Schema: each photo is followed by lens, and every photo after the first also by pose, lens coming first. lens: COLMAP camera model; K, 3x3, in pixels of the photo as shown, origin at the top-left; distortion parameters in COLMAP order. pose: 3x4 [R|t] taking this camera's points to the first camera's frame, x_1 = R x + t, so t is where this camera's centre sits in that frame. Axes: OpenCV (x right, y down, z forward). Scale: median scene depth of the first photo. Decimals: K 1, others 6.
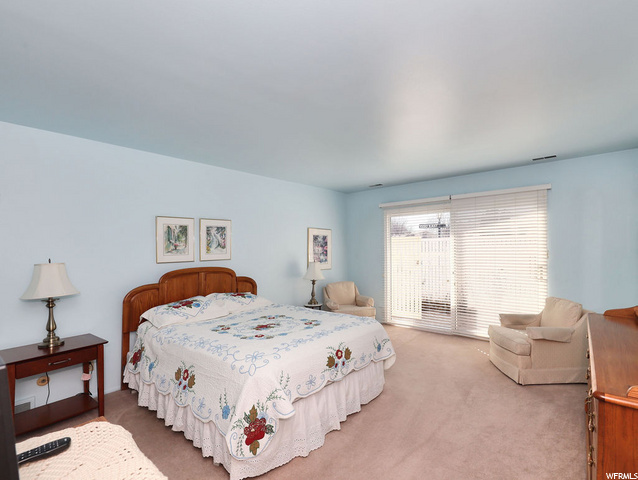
lens RADIAL K [[302.5, 0, 343.1], [0, 302.5, 249.6], [0, 0, 1]] dist [-0.001019, 0.000249]
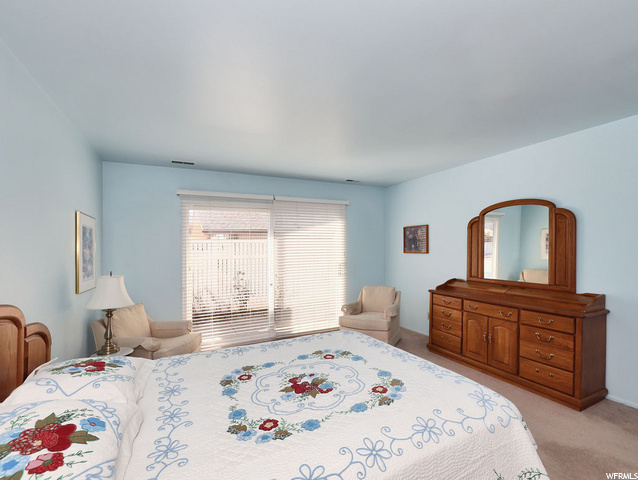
lens RADIAL K [[302.5, 0, 343.1], [0, 302.5, 249.6], [0, 0, 1]] dist [-0.001019, 0.000249]
pose [[0.390394, 0.005660, 0.920631, -0.465735], [0.006079, 0.999943, -0.008725, 0.004361], [-0.920628, 0.009002, 0.390337, 0.444819]]
